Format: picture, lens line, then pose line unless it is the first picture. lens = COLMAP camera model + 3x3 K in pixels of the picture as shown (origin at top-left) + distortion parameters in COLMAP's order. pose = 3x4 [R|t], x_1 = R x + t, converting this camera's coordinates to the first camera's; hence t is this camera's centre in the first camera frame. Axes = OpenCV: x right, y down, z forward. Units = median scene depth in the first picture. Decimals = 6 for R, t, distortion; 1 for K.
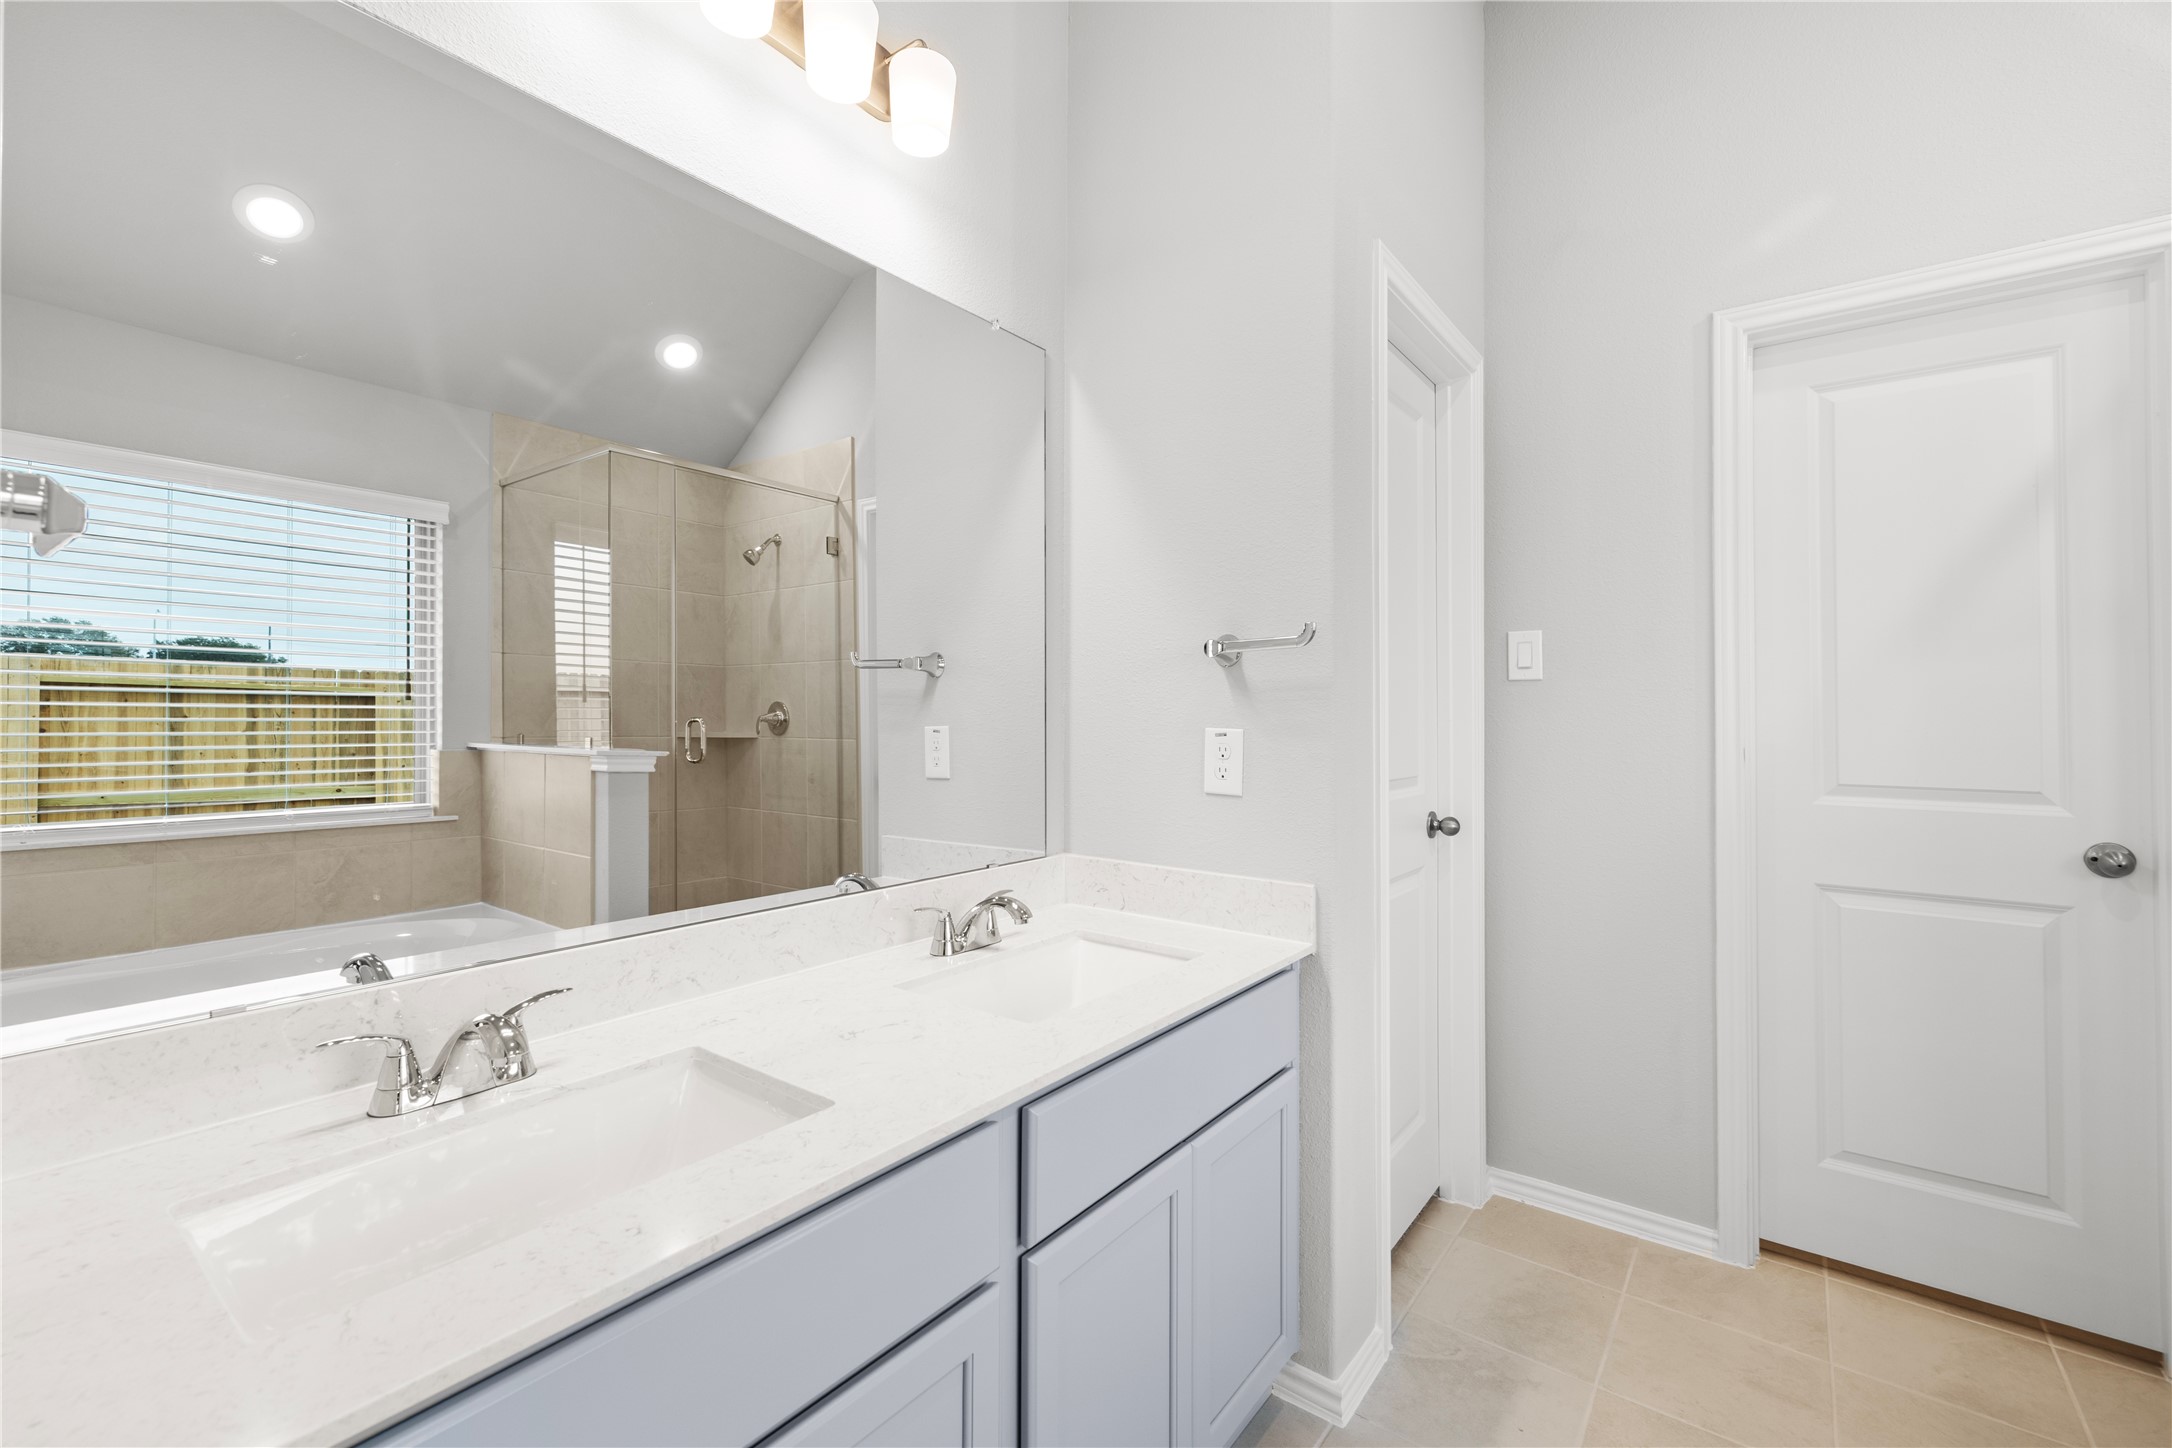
lens RADIAL K [[917.0, 0, 1063.4], [0, 917.0, 699.0], [0, 0, 1]] dist [0.000103, 0.000701]
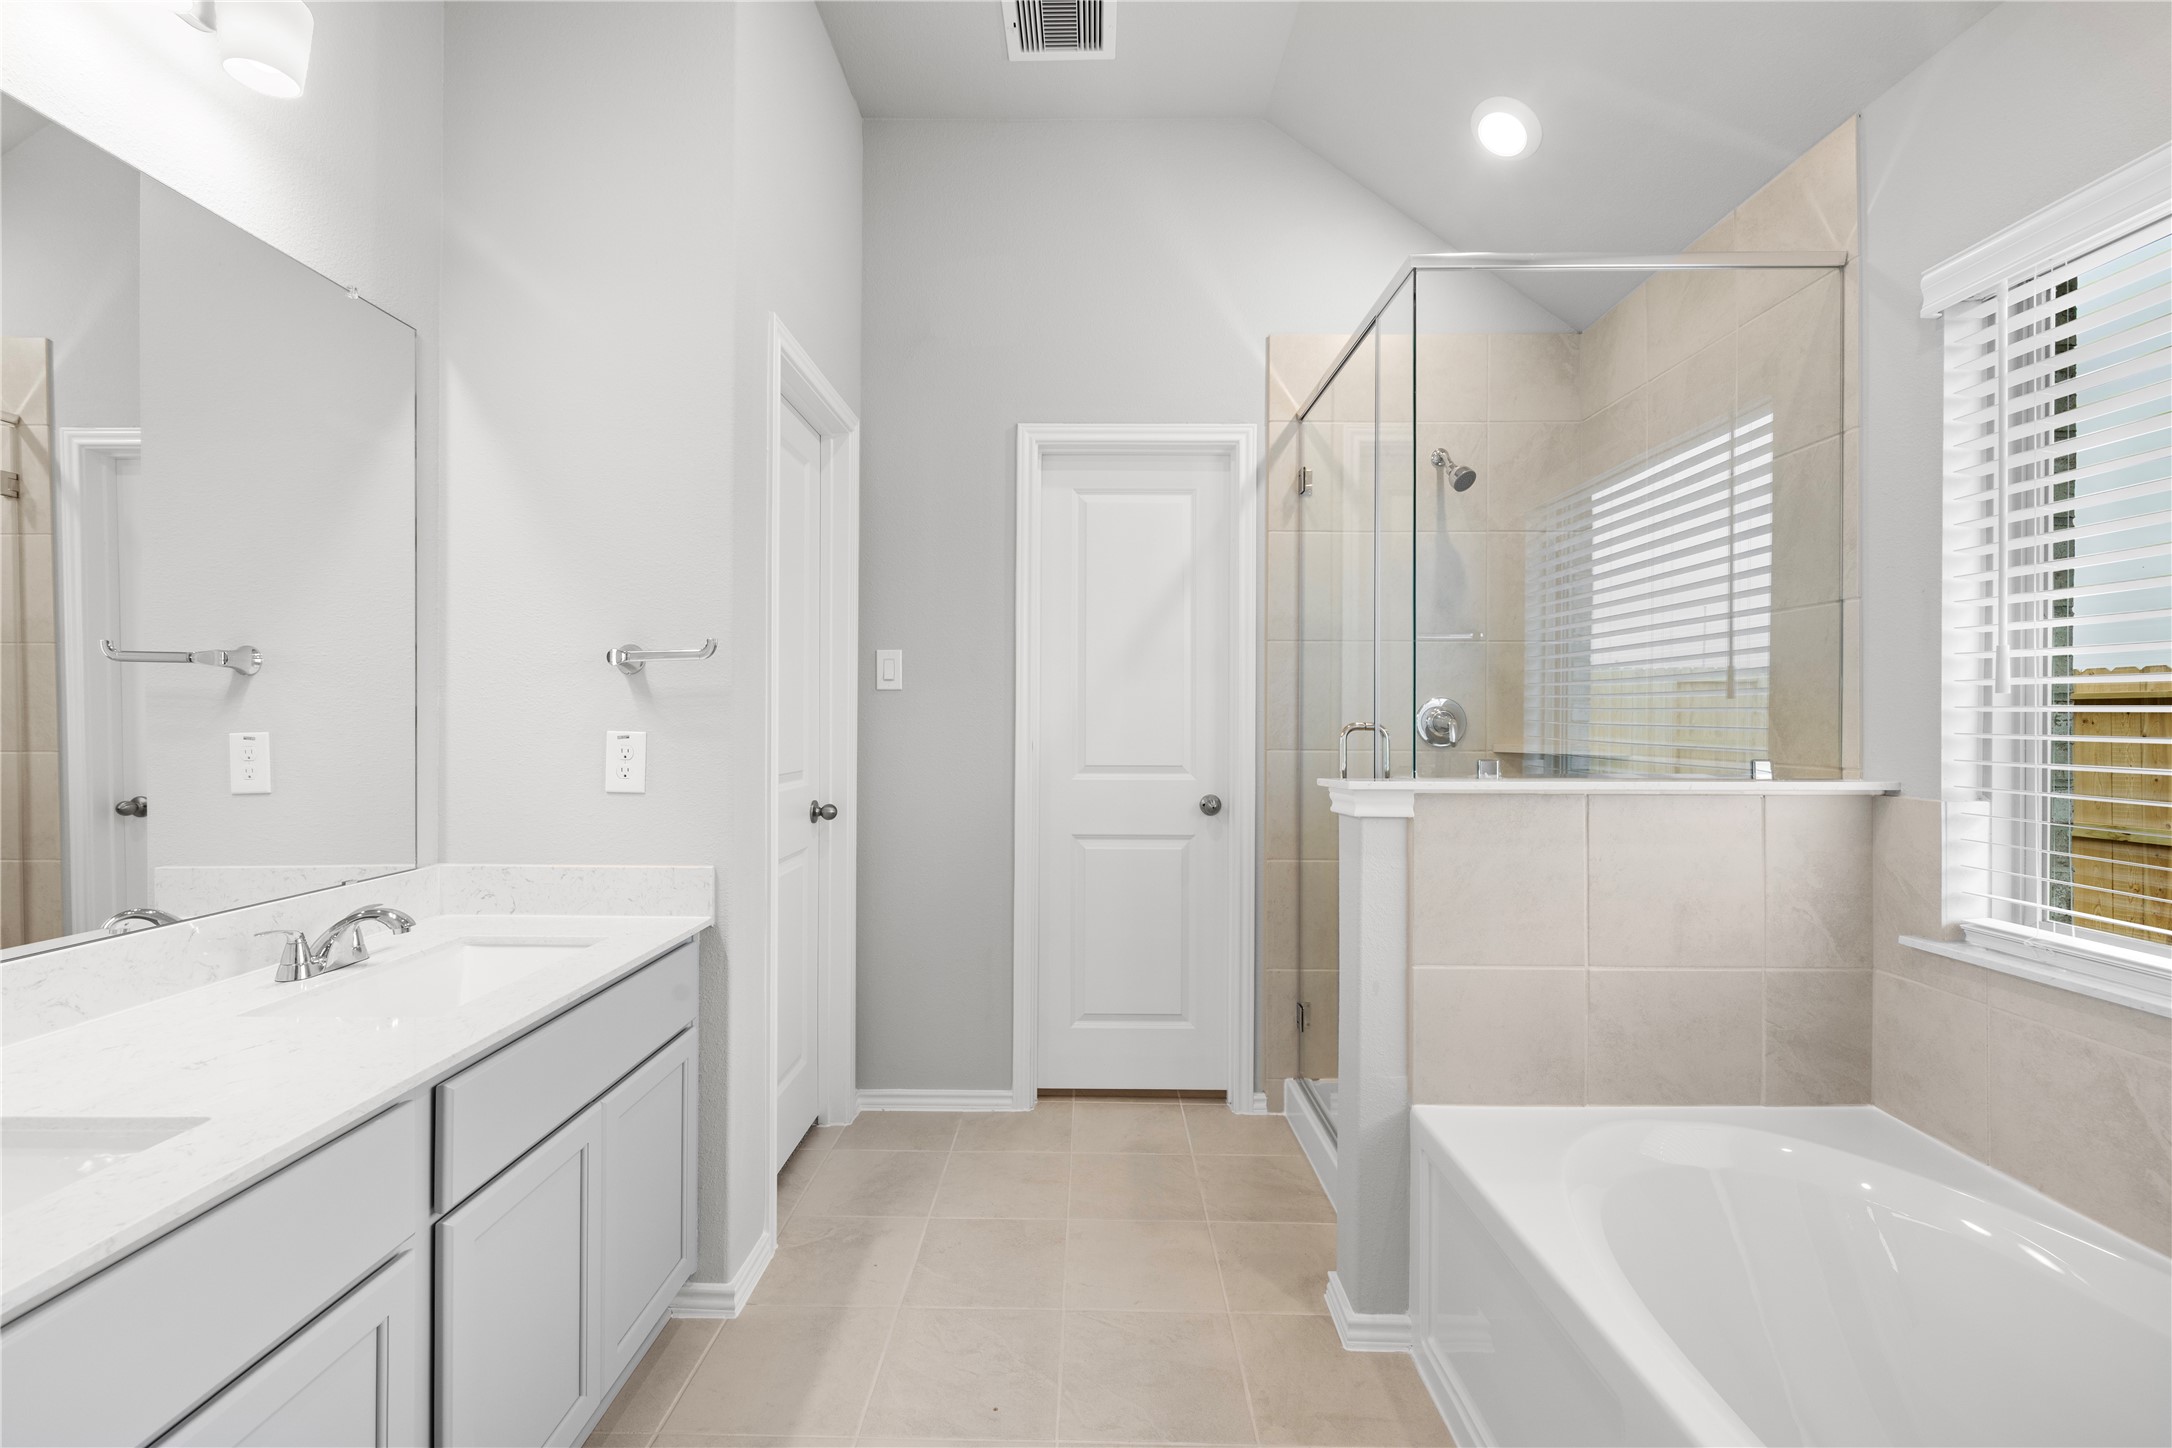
lens RADIAL K [[917.0, 0, 1102.8], [0, 917.0, 710.5], [0, 0, 1]] dist [0.000103, 0.000701]
pose [[0.775674, 0.004253, 0.631119, -0.067016], [-0.010418, 0.999927, 0.006065, -0.004293], [-0.631048, -0.011279, 0.775662, -0.178905]]
